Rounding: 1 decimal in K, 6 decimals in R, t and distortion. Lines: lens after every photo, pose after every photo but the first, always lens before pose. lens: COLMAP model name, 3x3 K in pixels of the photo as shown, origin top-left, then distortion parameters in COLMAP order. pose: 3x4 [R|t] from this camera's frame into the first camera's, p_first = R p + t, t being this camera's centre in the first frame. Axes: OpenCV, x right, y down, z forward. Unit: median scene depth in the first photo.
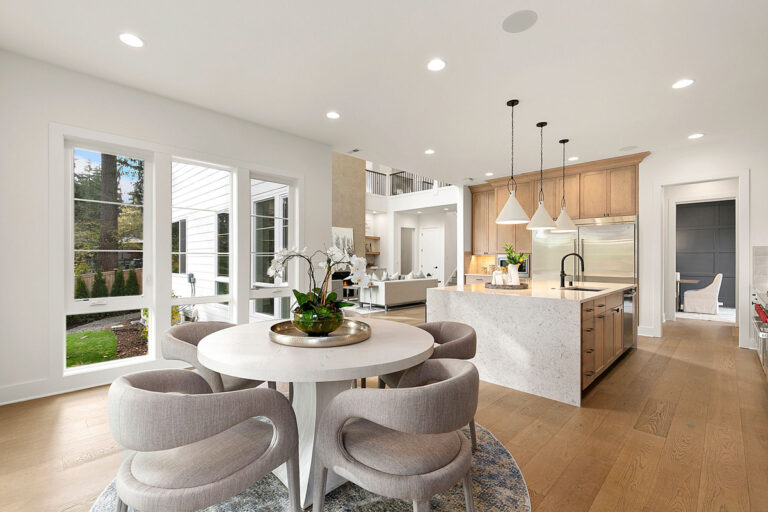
lens RADIAL K [[345.0, 0, 384.6], [0, 345.0, 256.2], [0, 0, 1]] dist [0.005243, 0.000653]
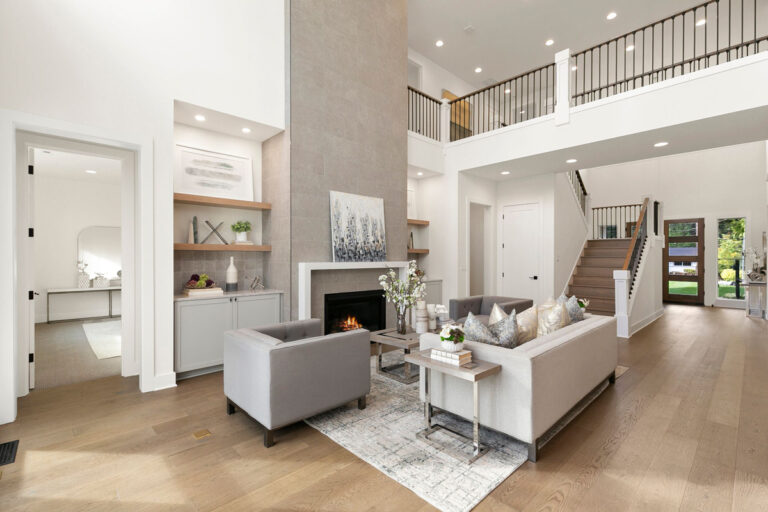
lens RADIAL K [[345.0, 0, 386.9], [0, 345.0, 257.0], [0, 0, 1]] dist [0.005243, 0.000653]
pose [[0.999290, -0.008341, -0.036754, -0.062445], [0.008461, 0.999959, 0.003132, -0.001581], [0.036726, -0.003441, 0.999319, 0.462789]]
